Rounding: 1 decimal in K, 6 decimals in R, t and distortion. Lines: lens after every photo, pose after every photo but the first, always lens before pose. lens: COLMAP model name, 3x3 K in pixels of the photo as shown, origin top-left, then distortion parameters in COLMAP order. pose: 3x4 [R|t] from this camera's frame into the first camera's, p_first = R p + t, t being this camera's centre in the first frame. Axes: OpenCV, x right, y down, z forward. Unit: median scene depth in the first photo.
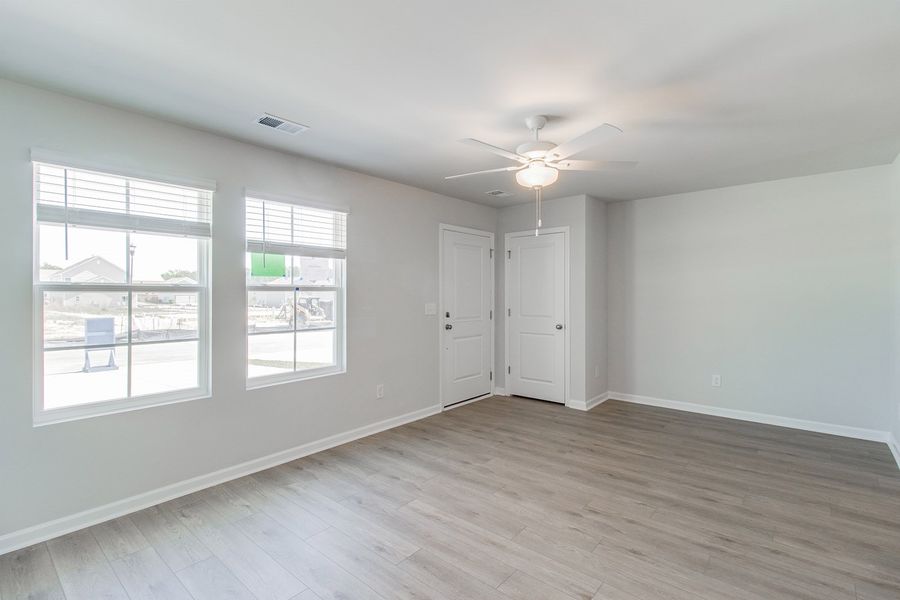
lens RADIAL K [[425.5, 0, 451.7], [0, 425.5, 296.5], [0, 0, 1]] dist [0.003650, -0.000029]
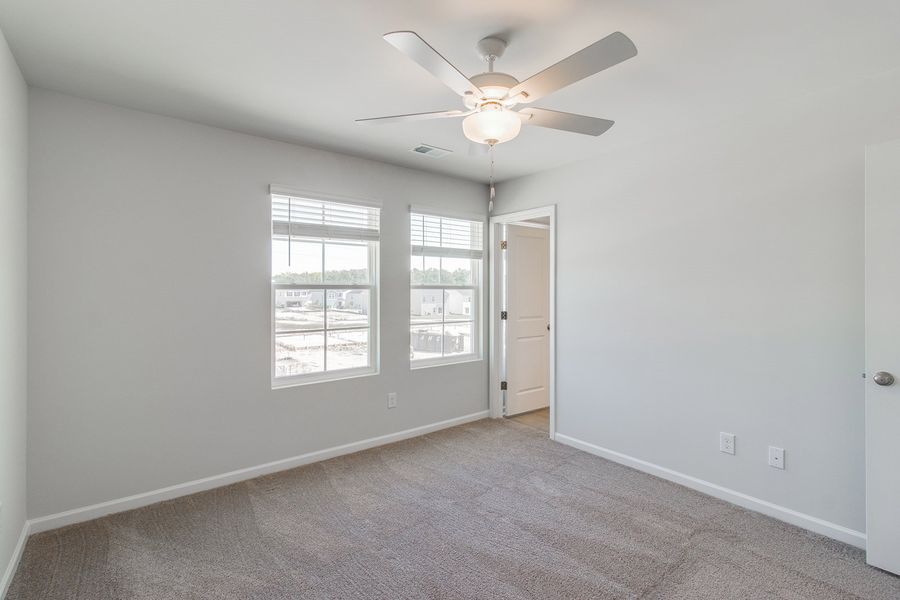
lens RADIAL K [[416.3, 0, 454.2], [0, 416.3, 289.7], [0, 0, 1]] dist [0.000135, -0.000266]
pose [[0.981157, 0.000316, -0.193213, -0.120457], [-0.002527, 0.999934, -0.011199, 0.002223], [0.193197, 0.011476, 0.981093, -0.146115]]
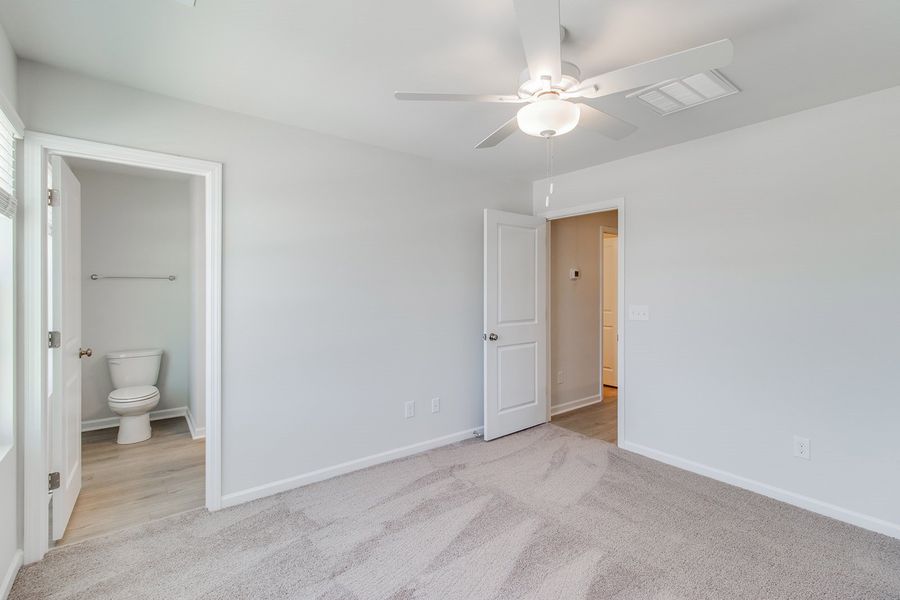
lens RADIAL K [[405.3, 0, 448.2], [0, 405.3, 293.4], [0, 0, 1]] dist [-0.000200, -0.000025]
pose [[0.202355, -0.003243, 0.979307, -0.687887], [0.008448, 0.999963, 0.001566, 0.001250], [-0.979276, 0.007956, 0.202375, 0.418675]]
